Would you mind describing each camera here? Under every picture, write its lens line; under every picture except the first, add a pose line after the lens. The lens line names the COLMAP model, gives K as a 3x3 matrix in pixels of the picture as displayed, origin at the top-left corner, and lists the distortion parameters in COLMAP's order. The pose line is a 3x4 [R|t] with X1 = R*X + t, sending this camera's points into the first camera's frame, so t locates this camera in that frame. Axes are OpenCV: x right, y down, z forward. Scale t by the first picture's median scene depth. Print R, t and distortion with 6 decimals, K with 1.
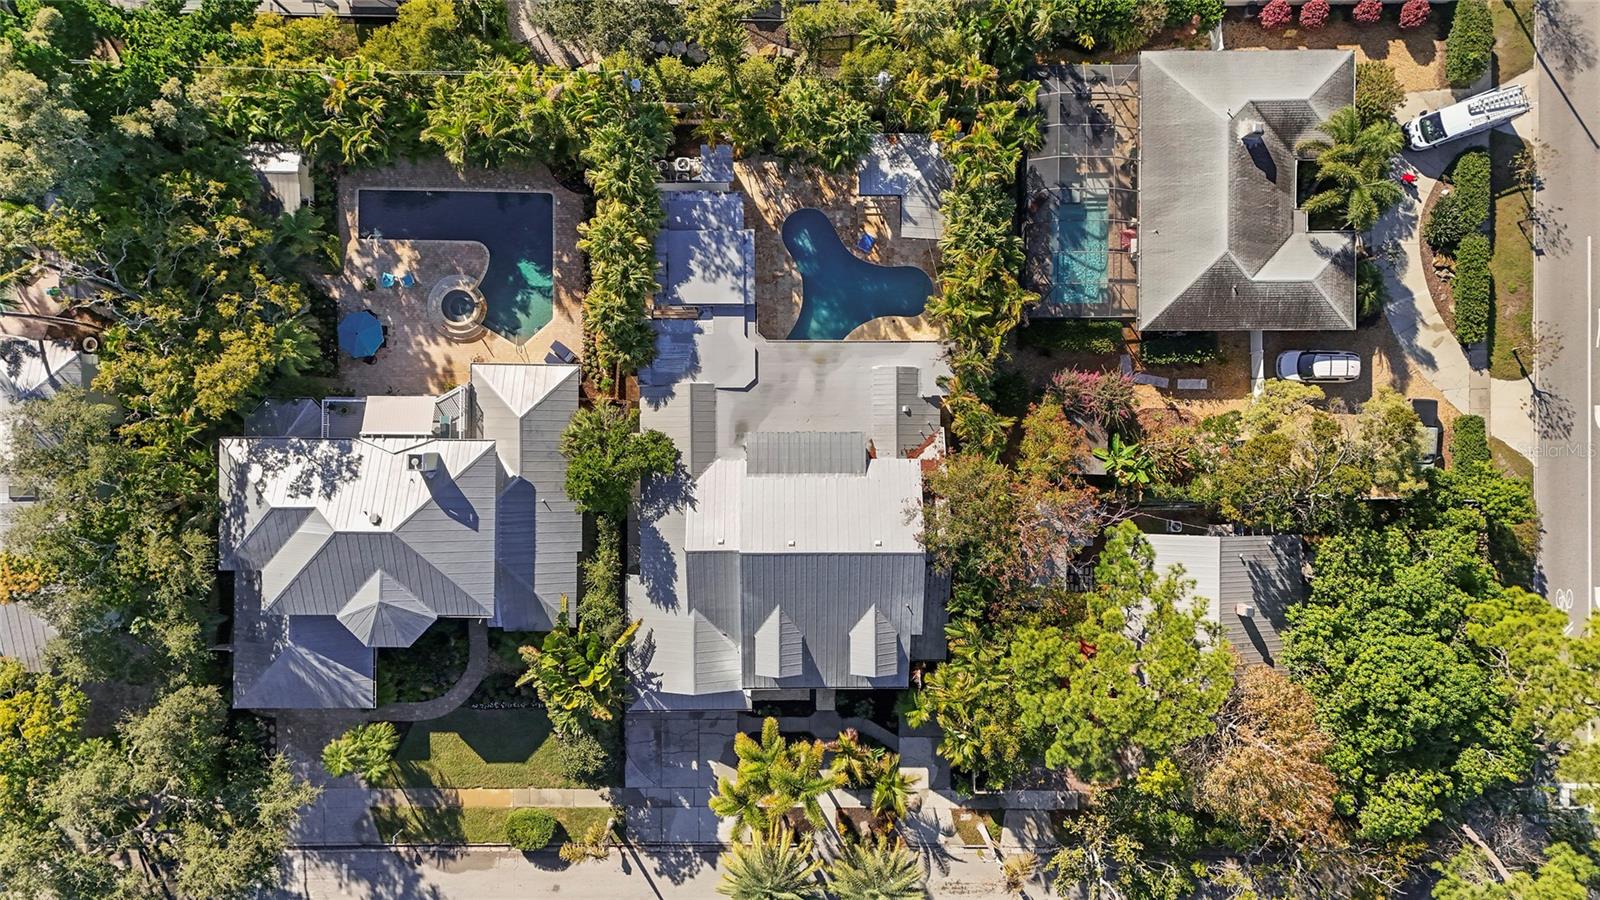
lens RADIAL K [[1145.3, 0, 804.1], [0, 1145.3, 459.6], [0, 0, 1]] dist [-0.000237, -0.000141]
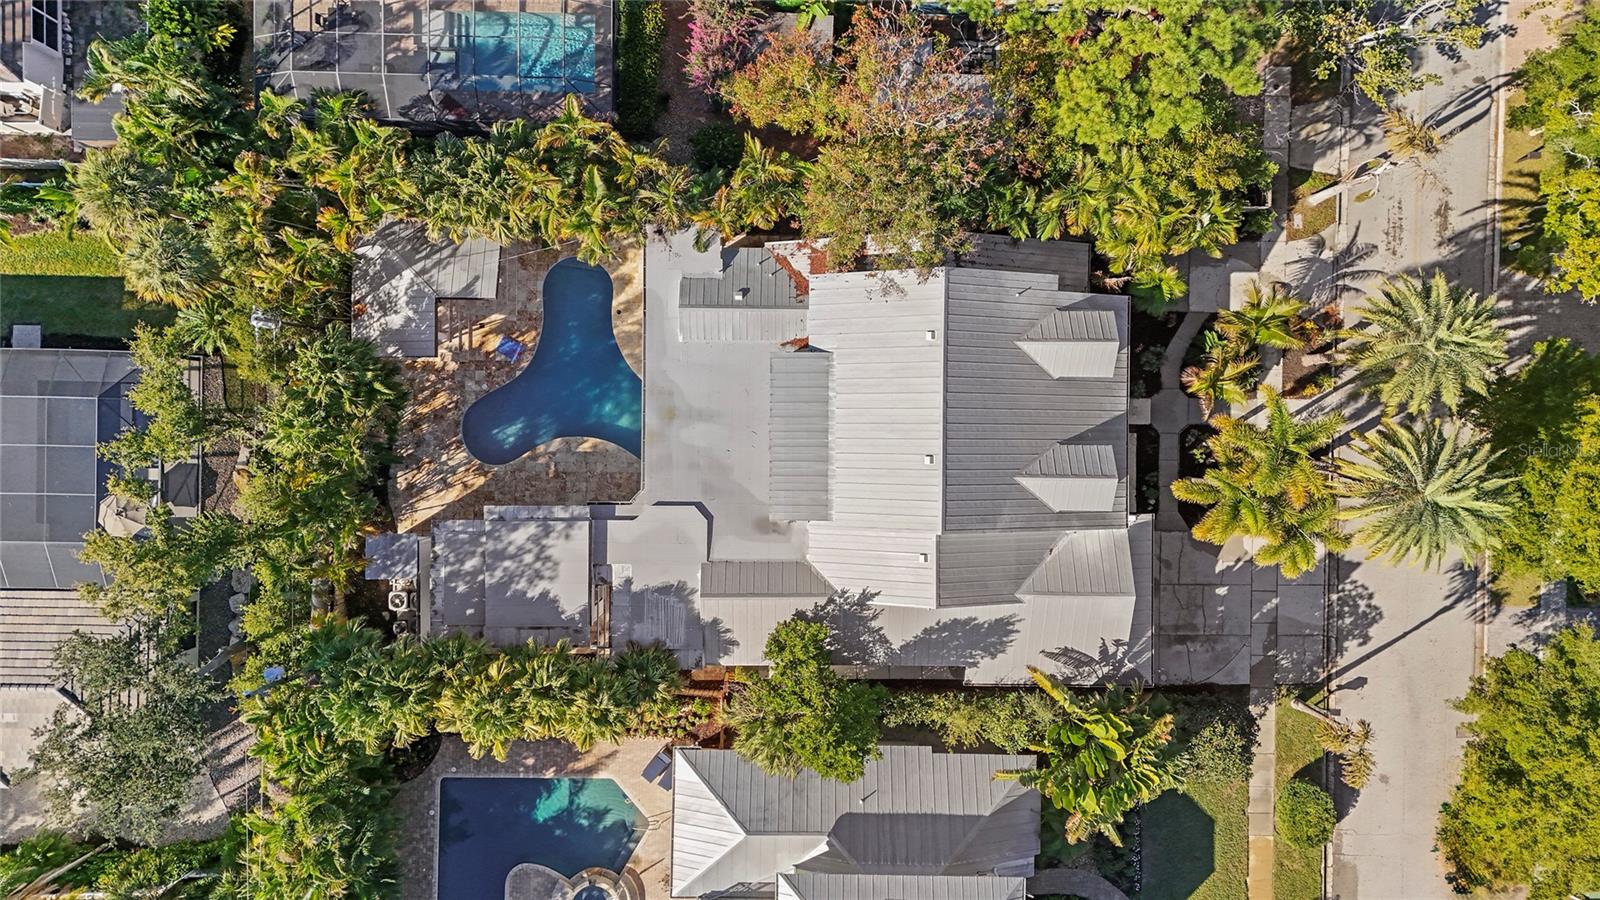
lens RADIAL K [[1145.3, 0, 804.1], [0, 1145.3, 459.6], [0, 0, 1]] dist [-0.000237, -0.000141]
pose [[0.010545, -0.999394, -0.033175, 0.010693], [0.999941, 0.010457, 0.002813, -0.004537], [-0.002465, -0.033203, 0.999446, 0.285002]]
